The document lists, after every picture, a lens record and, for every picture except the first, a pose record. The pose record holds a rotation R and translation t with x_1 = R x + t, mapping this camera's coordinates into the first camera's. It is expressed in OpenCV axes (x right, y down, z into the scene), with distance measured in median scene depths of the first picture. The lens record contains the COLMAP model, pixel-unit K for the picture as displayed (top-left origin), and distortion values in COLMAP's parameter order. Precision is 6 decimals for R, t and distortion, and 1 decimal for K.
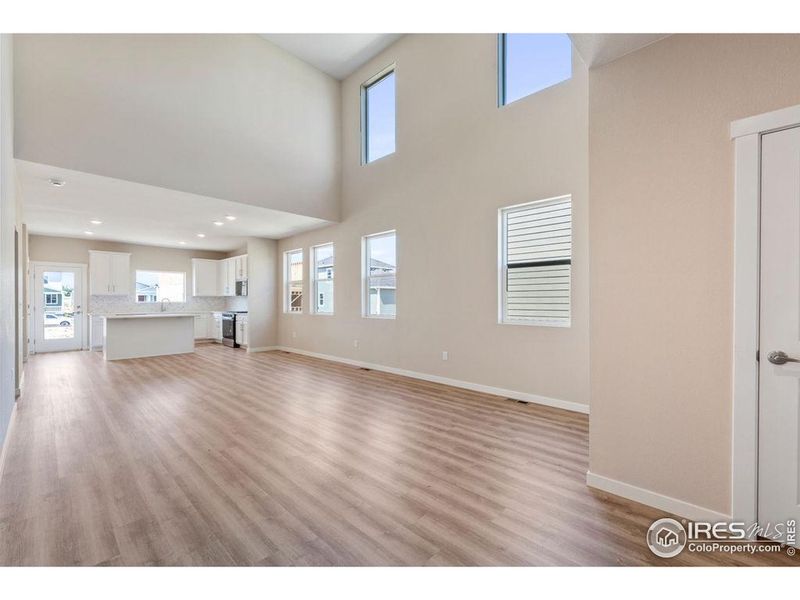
lens RADIAL K [[346.3, 0, 400.3], [0, 346.3, 298.3], [0, 0, 1]] dist [0.003702, -0.001056]
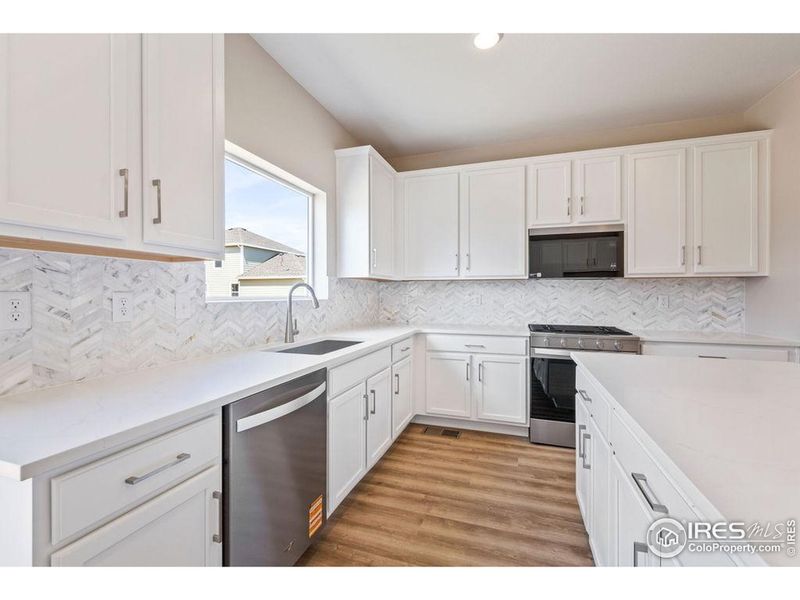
lens RADIAL K [[346.3, 0, 388.1], [0, 346.3, 291.3], [0, 0, 1]] dist [0.003702, -0.001056]
pose [[0.900364, 0.004875, 0.435109, -0.826557], [-0.004240, 0.999988, -0.002431, 0.006493], [-0.435116, 0.000344, 0.900374, 0.864905]]
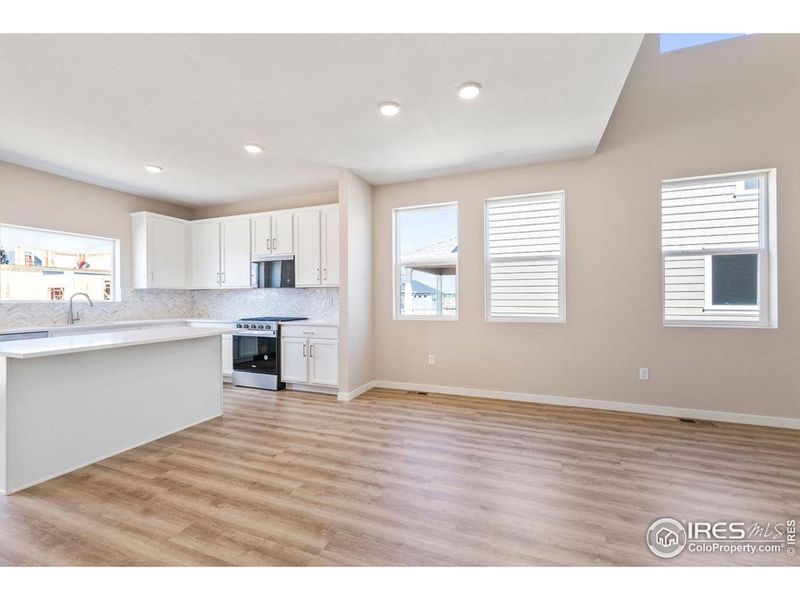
lens RADIAL K [[346.3, 0, 400.1], [0, 346.3, 298.2], [0, 0, 1]] dist [0.003702, -0.001056]
pose [[0.923637, -0.005378, 0.383231, -0.528759], [0.001809, 0.999952, 0.009671, 0.003337], [-0.383264, -0.008239, 0.923602, 0.482629]]
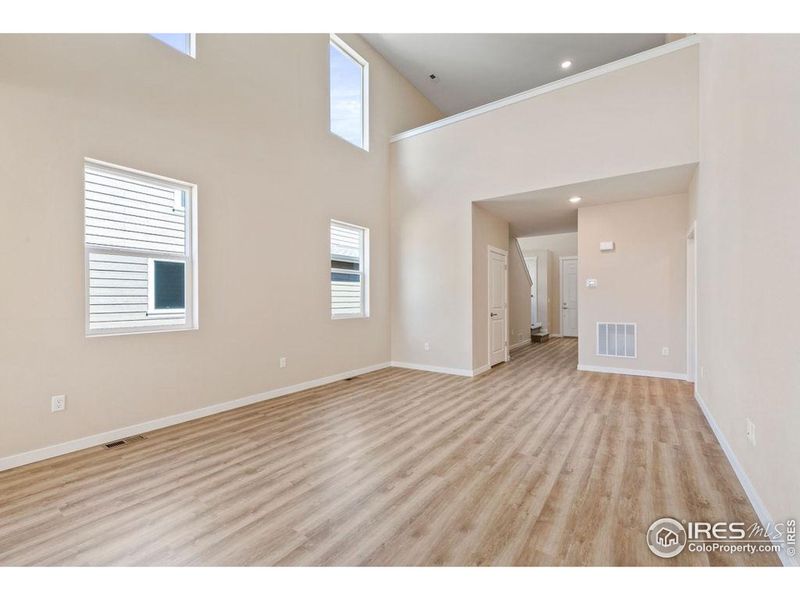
lens RADIAL K [[346.3, 0, 402.3], [0, 346.3, 296.4], [0, 0, 1]] dist [0.003702, -0.001056]
pose [[-0.161377, 0.009228, 0.986850, -0.460062], [-0.002818, 0.999948, -0.009812, 0.004198], [-0.986889, -0.004364, -0.161343, 0.497849]]
